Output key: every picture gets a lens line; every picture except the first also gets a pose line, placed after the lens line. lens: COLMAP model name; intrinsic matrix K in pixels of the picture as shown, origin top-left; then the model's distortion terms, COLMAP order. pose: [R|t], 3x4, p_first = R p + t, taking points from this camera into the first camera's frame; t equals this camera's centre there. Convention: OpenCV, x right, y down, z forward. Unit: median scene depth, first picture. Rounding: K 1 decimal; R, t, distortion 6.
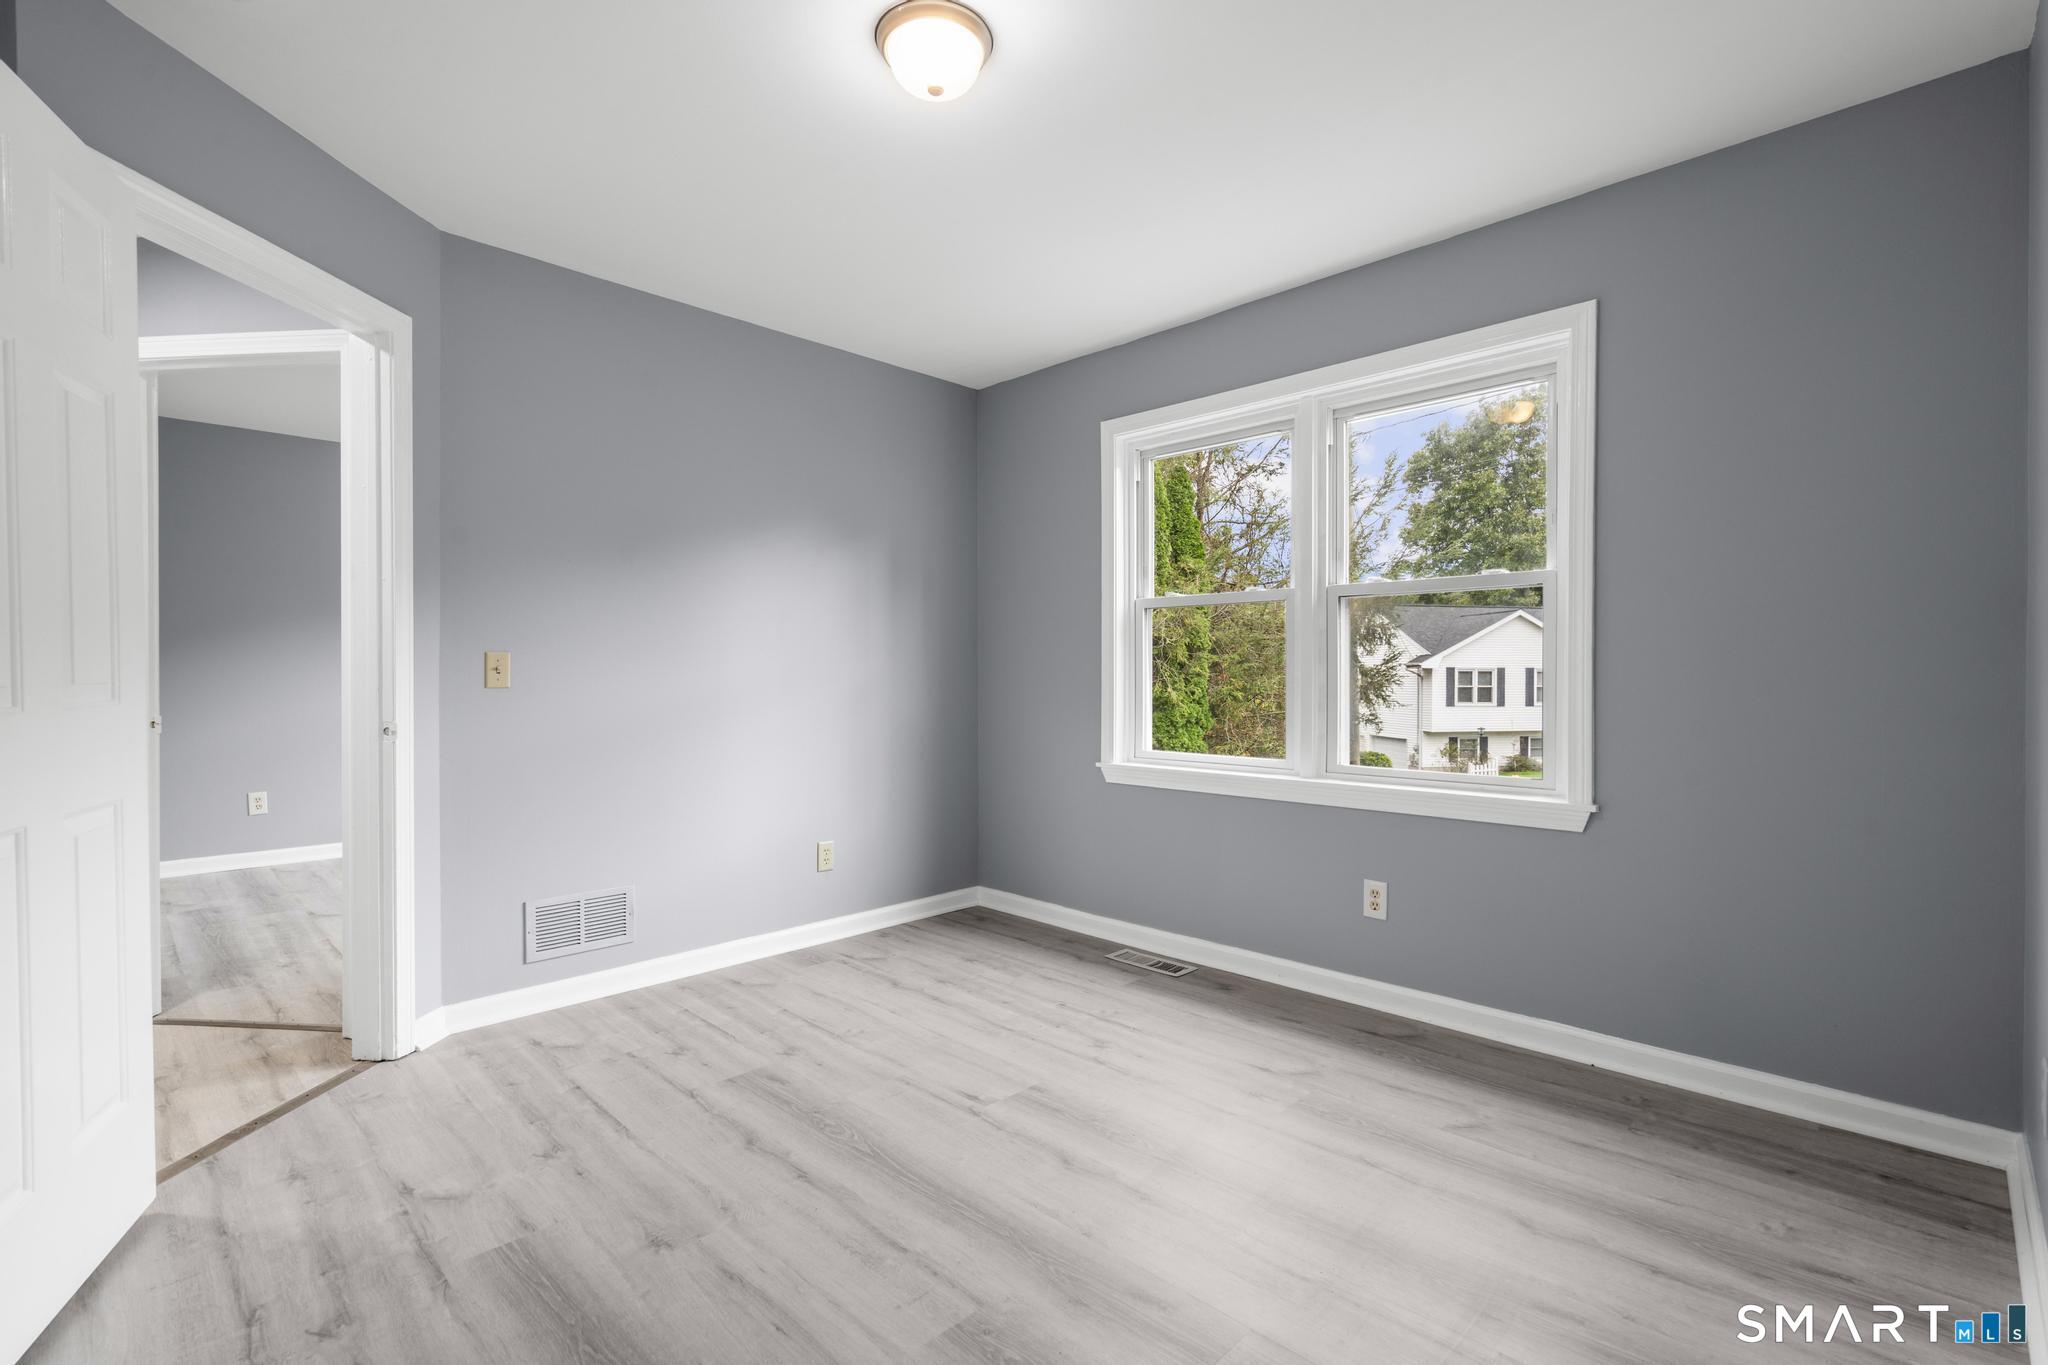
lens RADIAL K [[930.9, 0, 987.7], [0, 930.9, 680.1], [0, 0, 1]] dist [-0.004050, 0.001279]
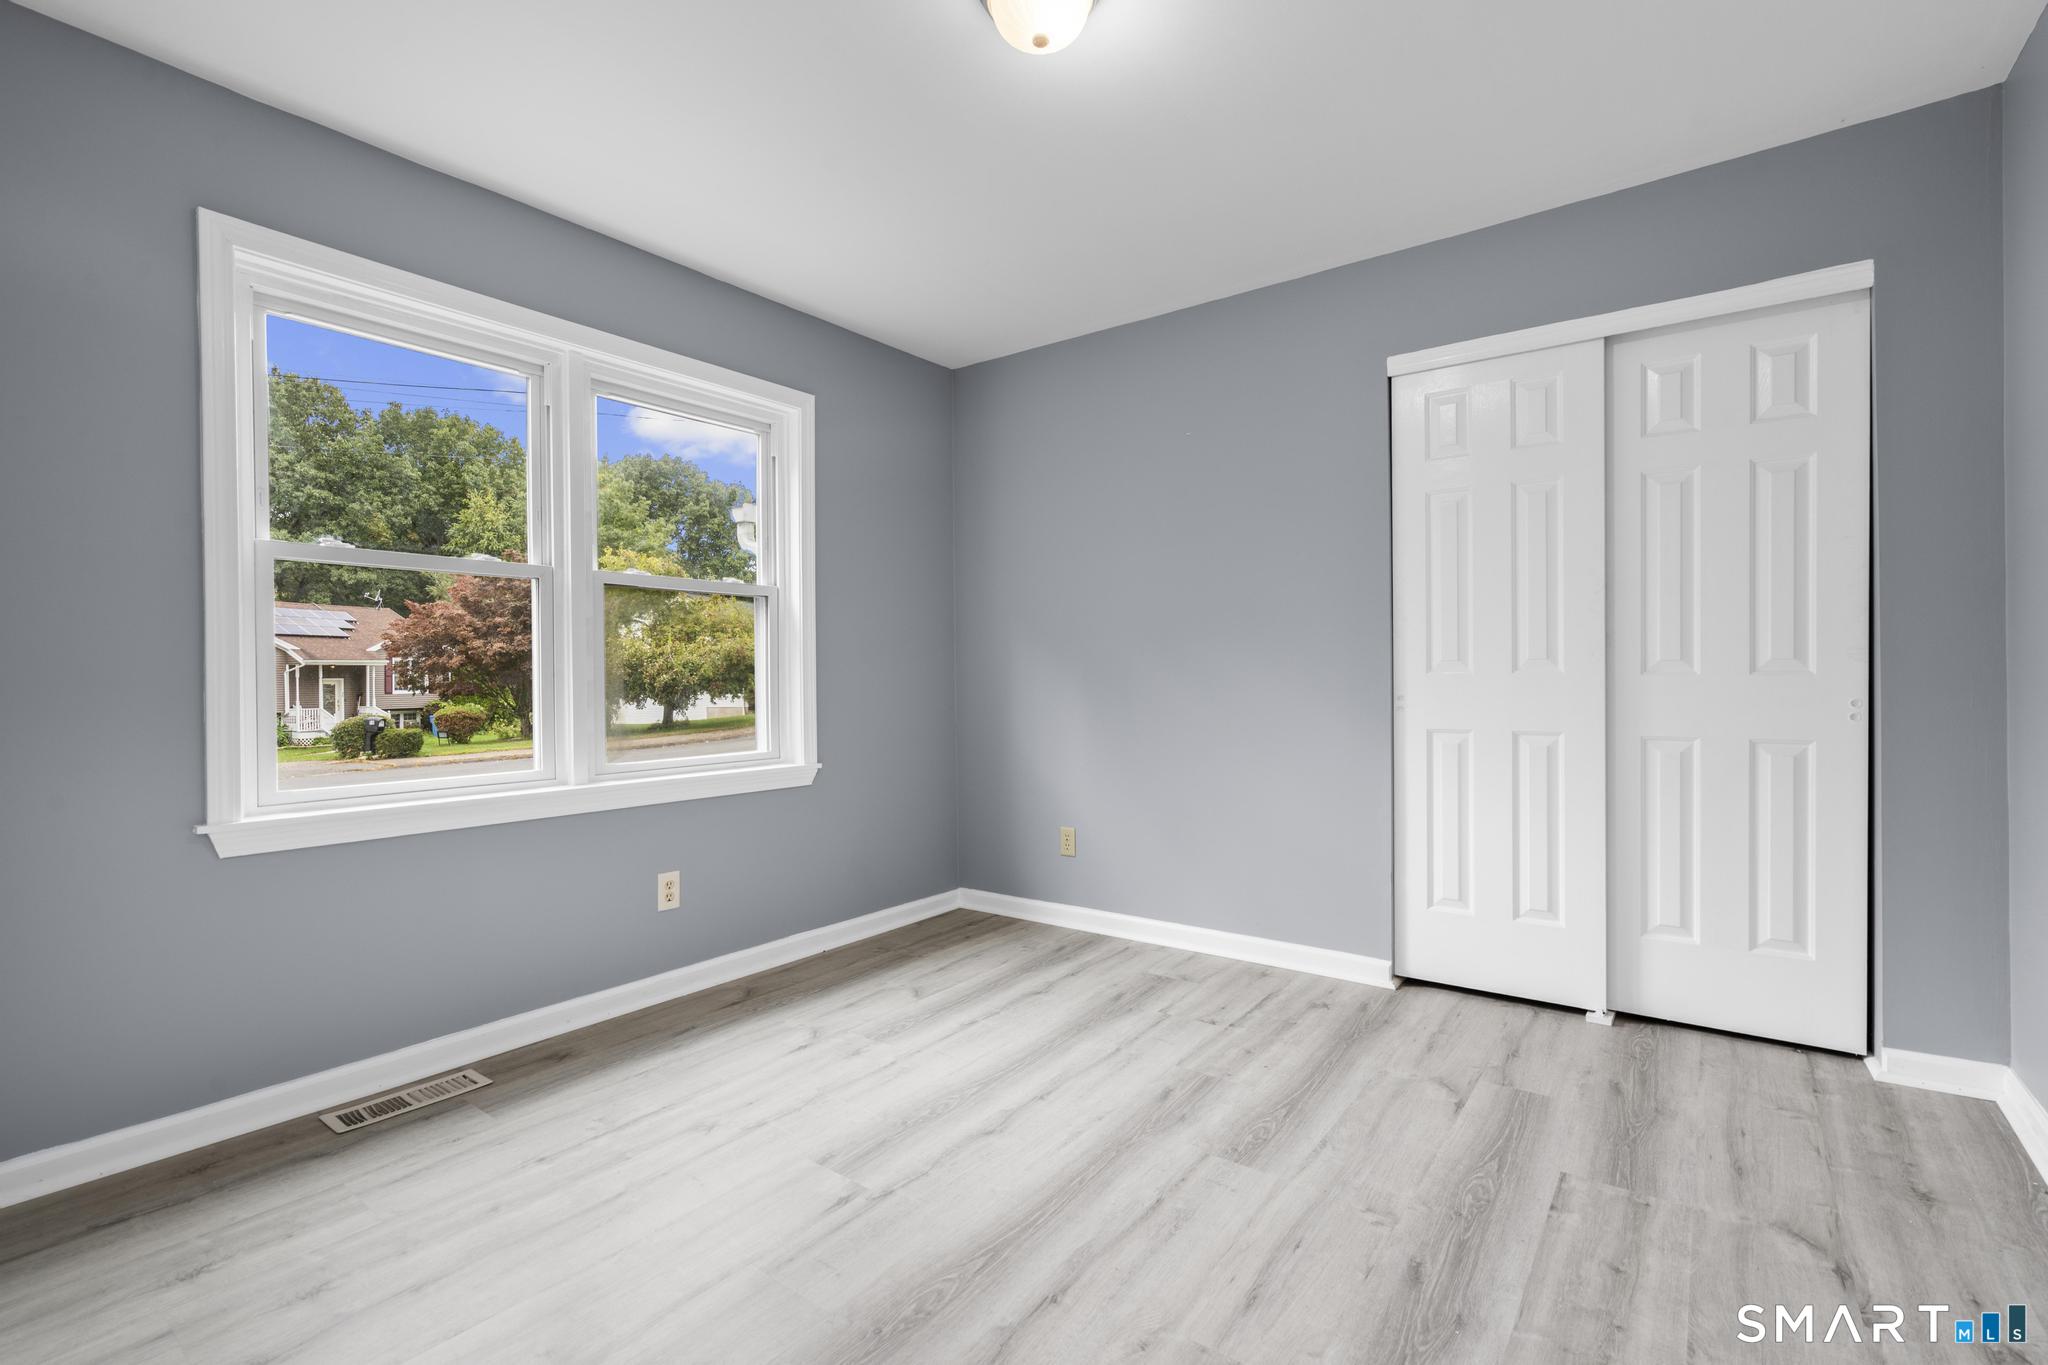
lens RADIAL K [[930.9, 0, 1065.0], [0, 930.9, 685.7], [0, 0, 1]] dist [-0.004050, 0.001279]
pose [[-0.197044, -0.007511, 0.980366, -0.753946], [0.011508, 0.999884, 0.009973, 0.009650], [-0.980327, 0.013247, -0.196934, 0.892556]]
